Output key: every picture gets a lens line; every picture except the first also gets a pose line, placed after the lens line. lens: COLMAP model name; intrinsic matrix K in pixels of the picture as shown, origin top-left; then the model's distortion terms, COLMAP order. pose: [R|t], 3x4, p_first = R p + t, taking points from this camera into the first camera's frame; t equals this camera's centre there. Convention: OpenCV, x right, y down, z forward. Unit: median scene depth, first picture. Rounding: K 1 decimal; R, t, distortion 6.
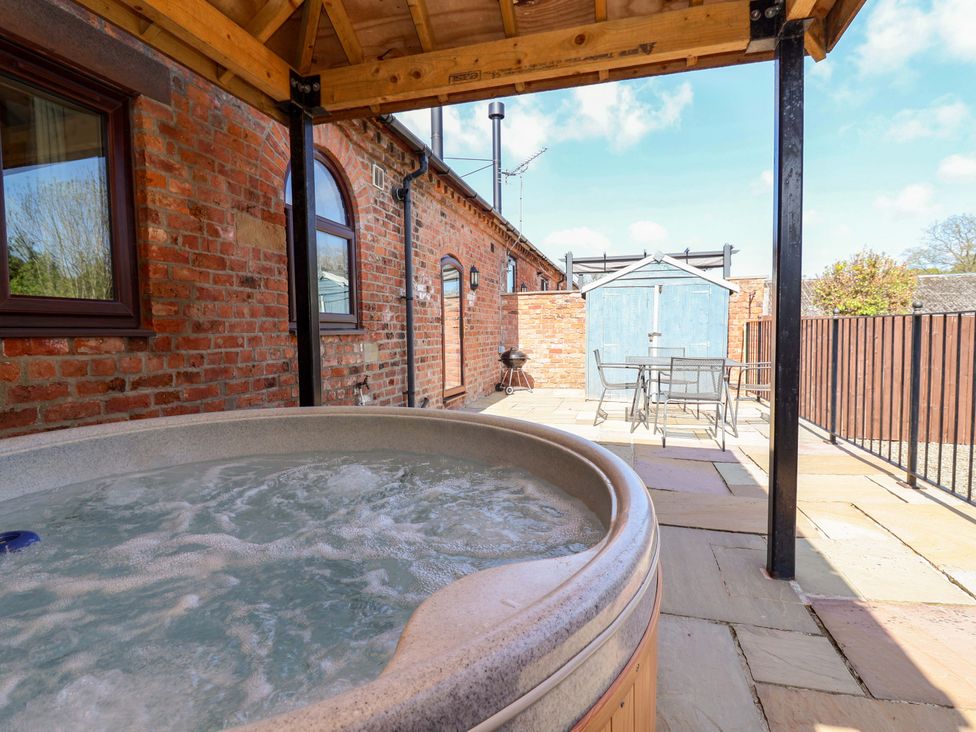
lens RADIAL K [[522.1, 0, 492.4], [0, 522.1, 363.6], [0, 0, 1]] dist [0.003937, -0.012833]
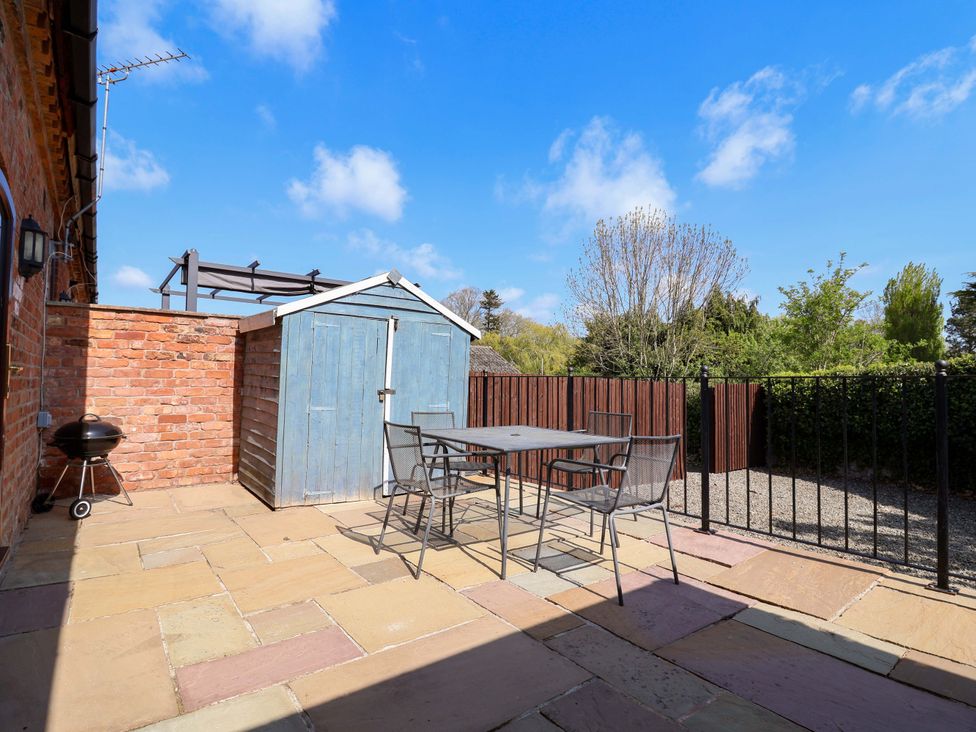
lens RADIAL K [[522.1, 0, 497.3], [0, 522.1, 362.8], [0, 0, 1]] dist [0.003937, -0.012833]
pose [[0.627613, 0.053534, 0.776682, -0.094030], [0.027658, 0.995470, -0.090963, -0.023198], [-0.778034, 0.078571, 0.623290, 0.389197]]
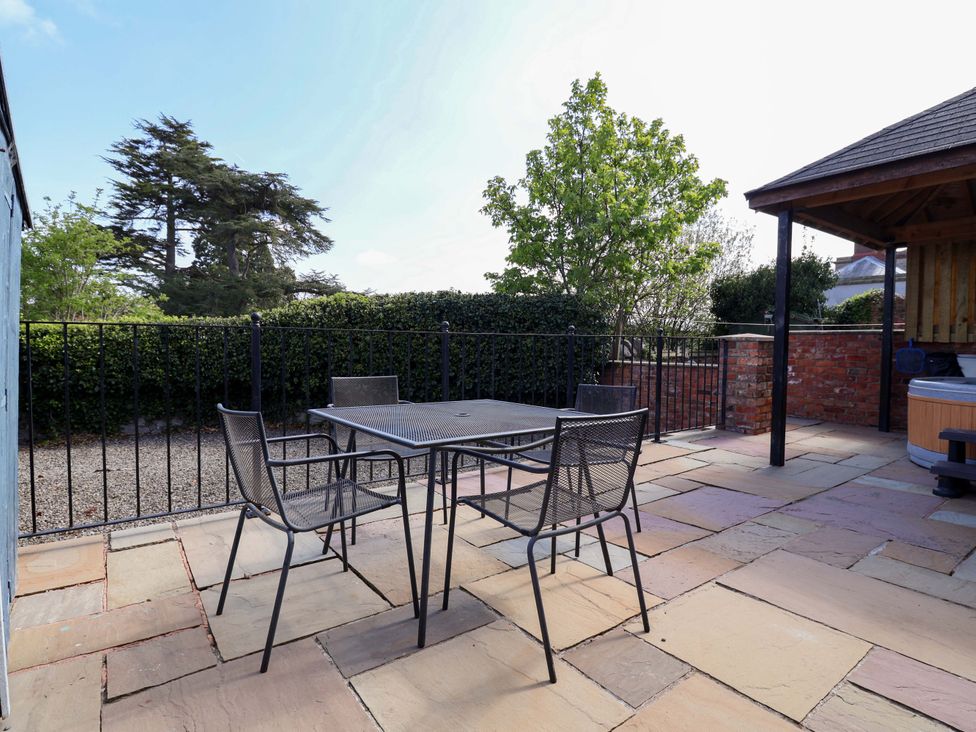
lens RADIAL K [[522.1, 0, 476.6], [0, 522.1, 365.2], [0, 0, 1]] dist [0.003937, -0.012833]
pose [[-0.757254, -0.021450, 0.652769, 0.038405], [0.046572, 0.995143, 0.086726, -0.059571], [-0.651458, 0.096074, -0.752577, 0.850476]]
